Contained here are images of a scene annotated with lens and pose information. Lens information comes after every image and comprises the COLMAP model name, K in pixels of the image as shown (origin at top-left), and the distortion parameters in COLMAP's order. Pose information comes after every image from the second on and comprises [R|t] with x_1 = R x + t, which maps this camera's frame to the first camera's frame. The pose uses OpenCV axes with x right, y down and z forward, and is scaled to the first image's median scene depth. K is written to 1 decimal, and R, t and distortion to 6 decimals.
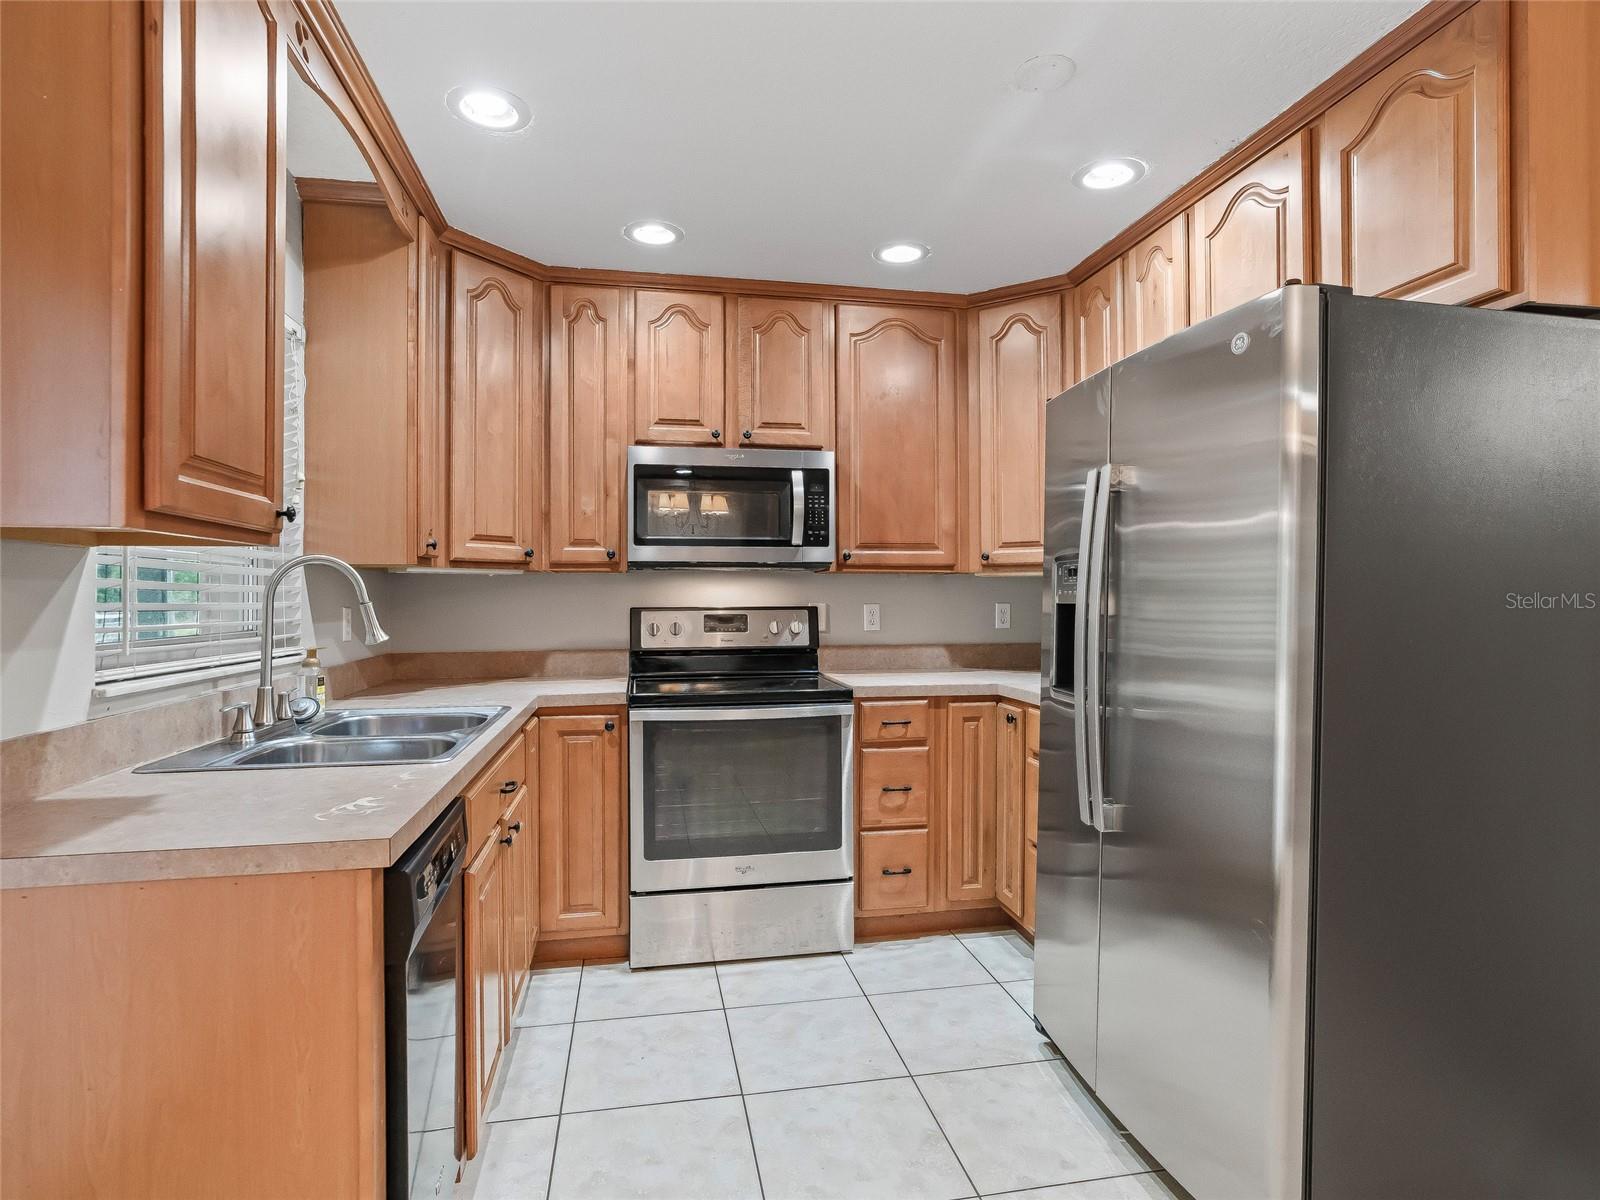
lens RADIAL K [[828.2, 0, 798.4], [0, 828.2, 597.9], [0, 0, 1]] dist [-0.020292, 0.013597]
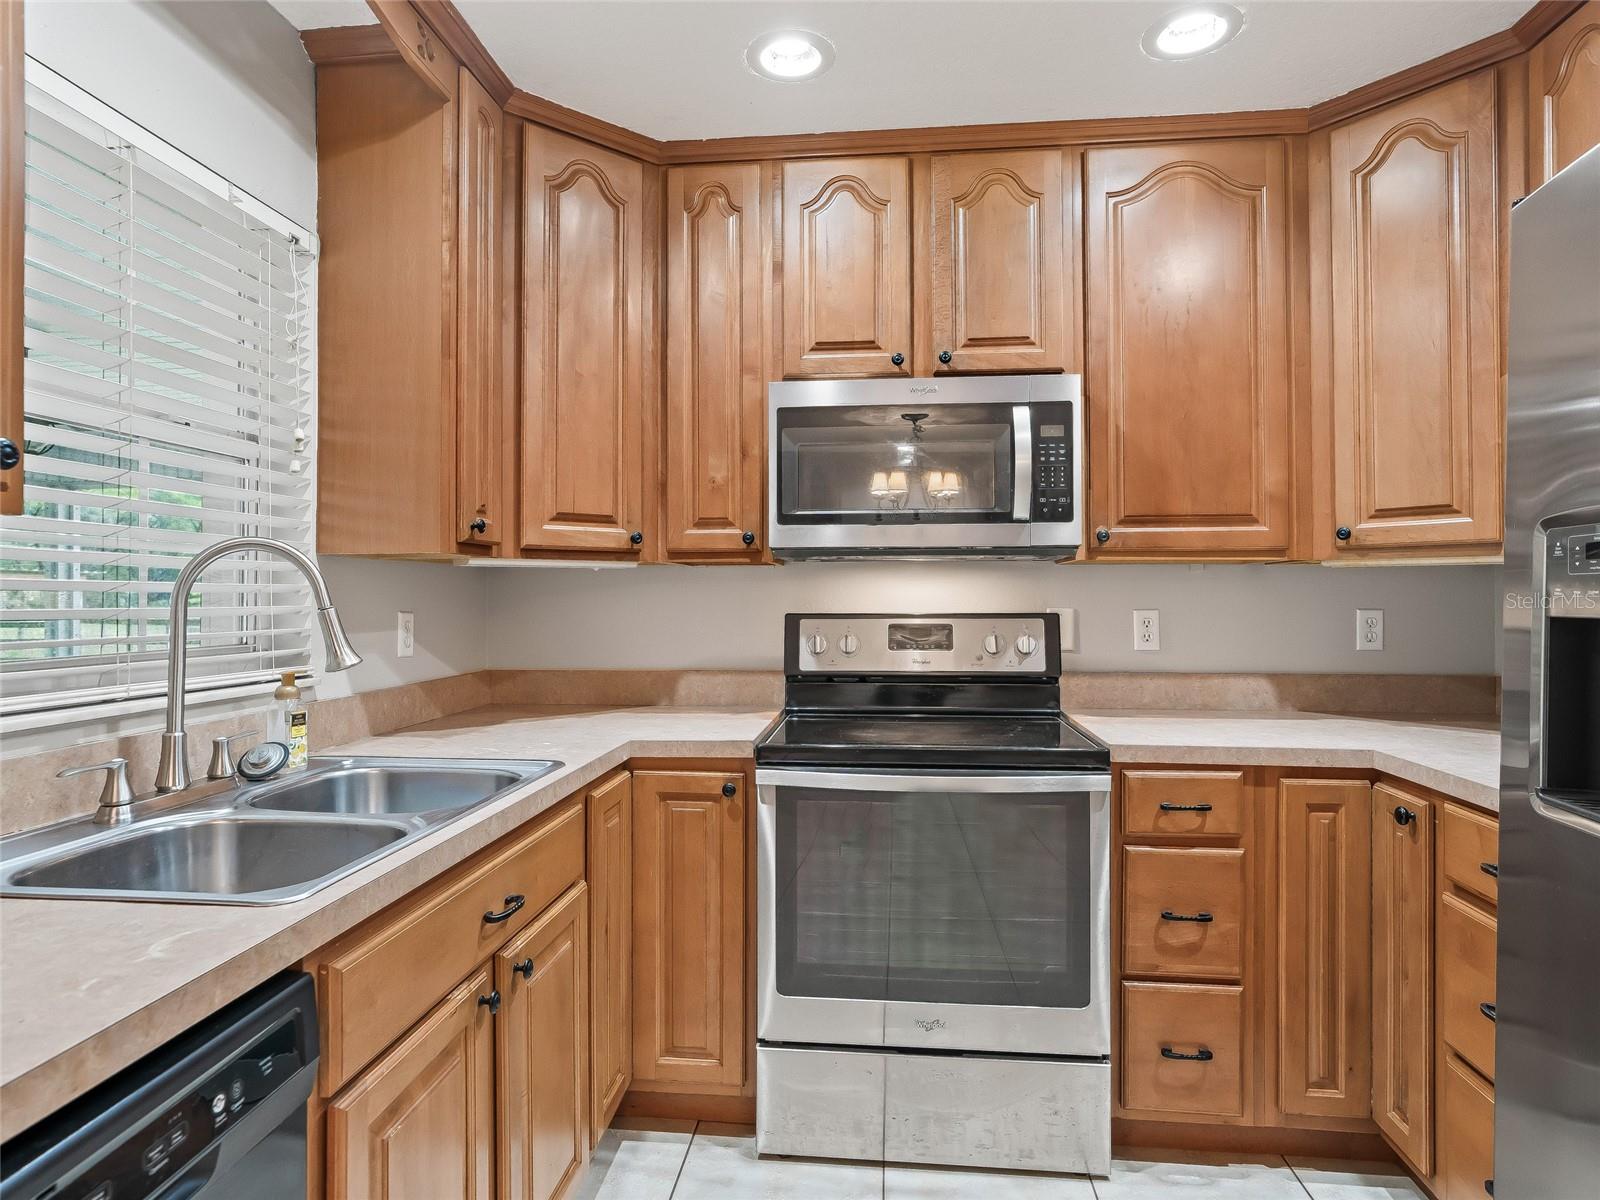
lens RADIAL K [[897.0, 0, 793.9], [0, 897.0, 586.8], [0, 0, 1]] dist [-0.020128, 0.011282]
pose [[0.955699, -0.001566, -0.294343, 0.036816], [-0.001536, 0.999946, -0.010305, -0.003681], [0.294343, 0.010300, 0.955644, 0.288777]]
